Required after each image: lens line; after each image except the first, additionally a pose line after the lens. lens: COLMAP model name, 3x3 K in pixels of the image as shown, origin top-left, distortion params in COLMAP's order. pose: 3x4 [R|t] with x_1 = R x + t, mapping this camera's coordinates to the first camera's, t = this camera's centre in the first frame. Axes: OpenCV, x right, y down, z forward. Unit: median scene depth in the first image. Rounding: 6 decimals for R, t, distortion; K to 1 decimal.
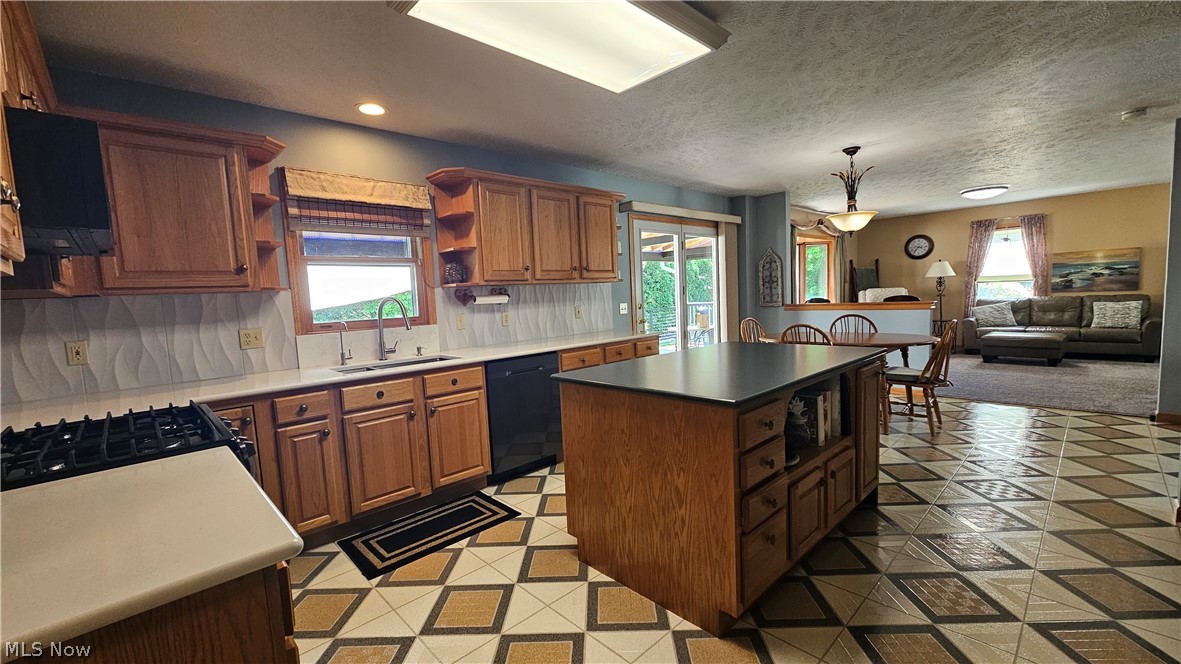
lens RADIAL K [[481.9, 0, 589.1], [0, 481.9, 337.6], [0, 0, 1]] dist [-0.001555, 0.000408]
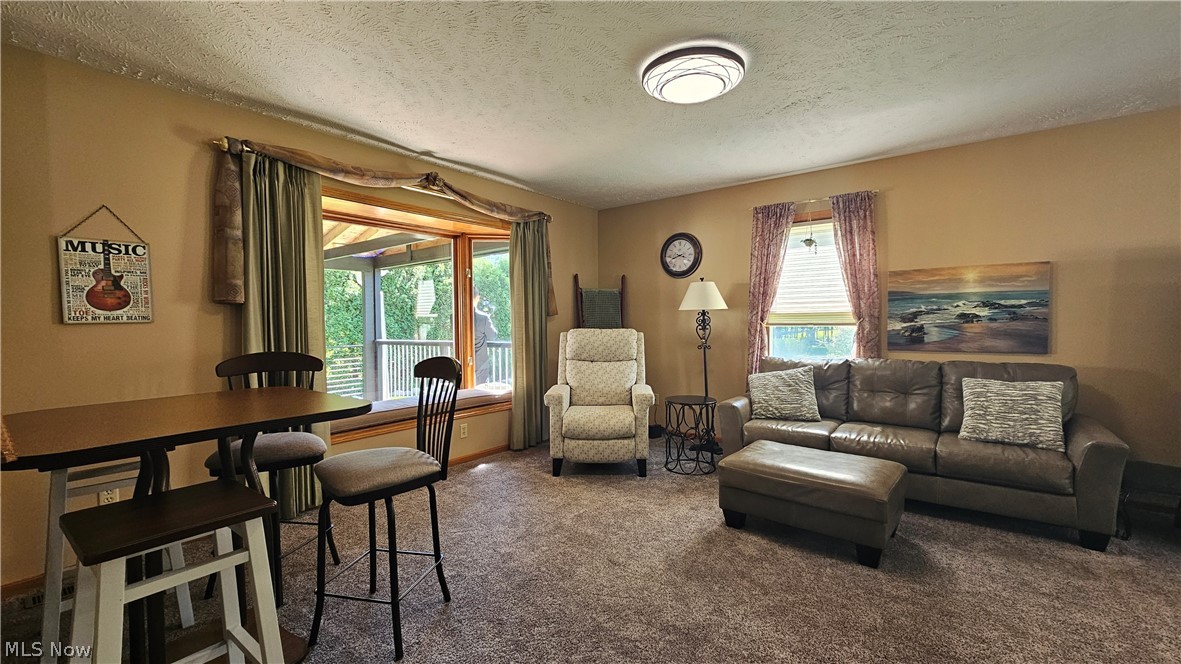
lens RADIAL K [[481.9, 0, 590.7], [0, 481.9, 334.4], [0, 0, 1]] dist [-0.001555, 0.000408]
pose [[0.988413, 0.034003, 0.147928, 1.119395], [-0.024519, 0.997553, -0.065471, -0.134246], [-0.149793, 0.061085, 0.986829, 1.065259]]
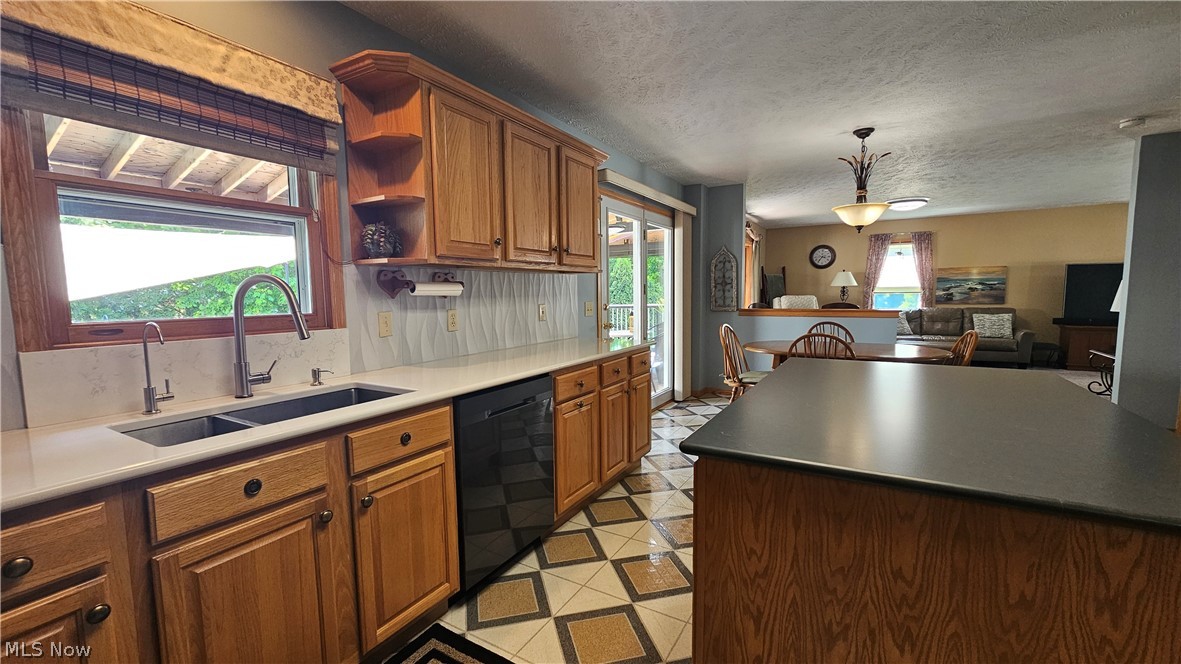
lens RADIAL K [[481.9, 0, 589.0], [0, 481.9, 337.1], [0, 0, 1]] dist [-0.001555, 0.000408]
pose [[0.962020, 0.008302, 0.272852, -0.168930], [-0.006680, 0.999954, -0.006873, -0.012889], [-0.272896, 0.004789, 0.962032, 0.320164]]
